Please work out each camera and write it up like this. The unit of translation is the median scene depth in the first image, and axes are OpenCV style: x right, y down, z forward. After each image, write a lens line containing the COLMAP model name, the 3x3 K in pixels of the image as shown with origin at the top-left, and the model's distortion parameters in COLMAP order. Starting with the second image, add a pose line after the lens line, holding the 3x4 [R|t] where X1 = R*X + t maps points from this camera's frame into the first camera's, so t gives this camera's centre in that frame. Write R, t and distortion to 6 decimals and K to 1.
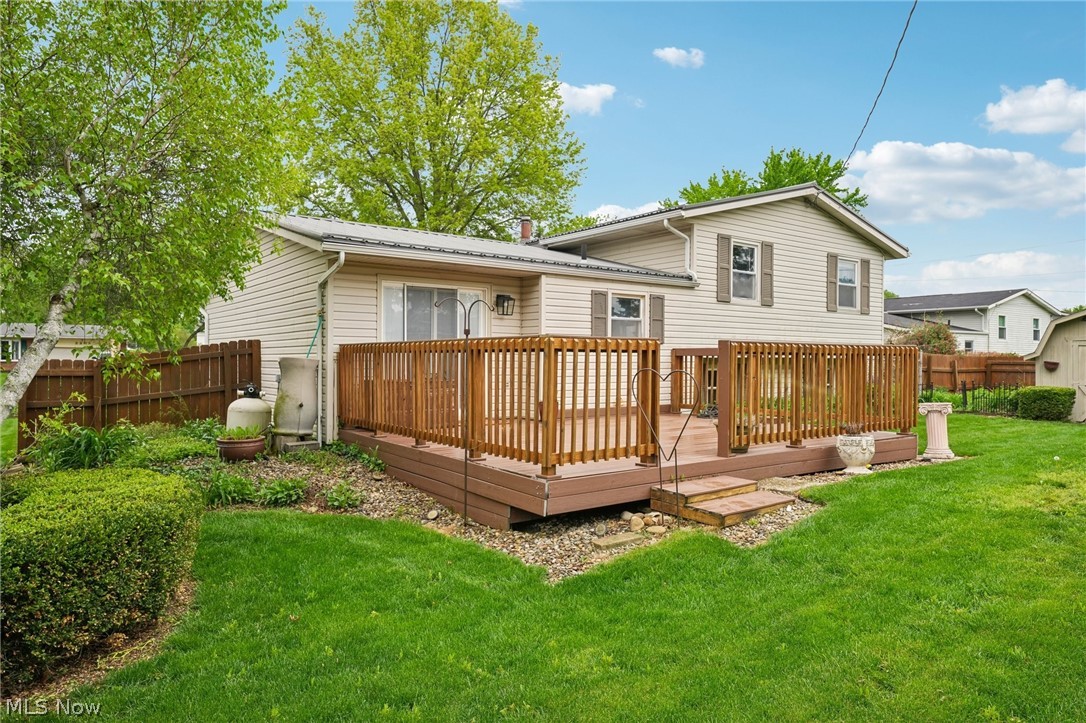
lens RADIAL K [[686.5, 0, 543.0], [0, 686.5, 361.5], [0, 0, 1]] dist [0.040864, 0.000164]
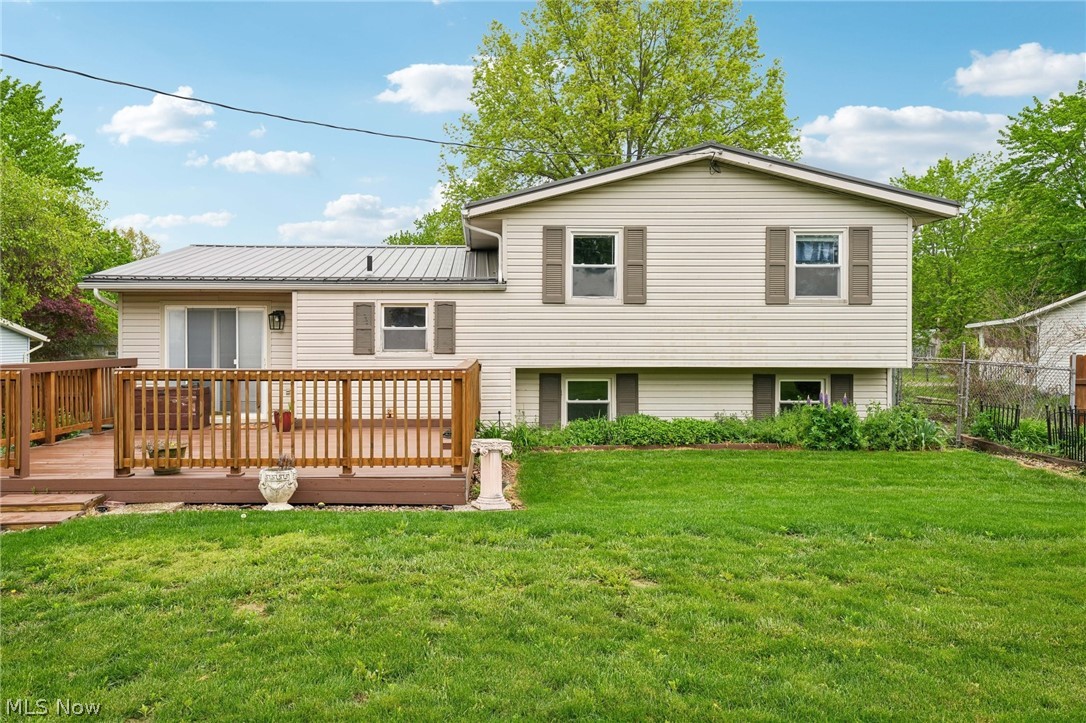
lens RADIAL K [[686.5, 0, 543.0], [0, 686.5, 361.5], [0, 0, 1]] dist [0.040864, 0.000164]
pose [[0.807080, 0.009886, -0.590359, 0.829352], [0.002095, 0.999806, 0.019606, -0.032657], [0.590438, -0.017060, 0.806903, 0.312700]]
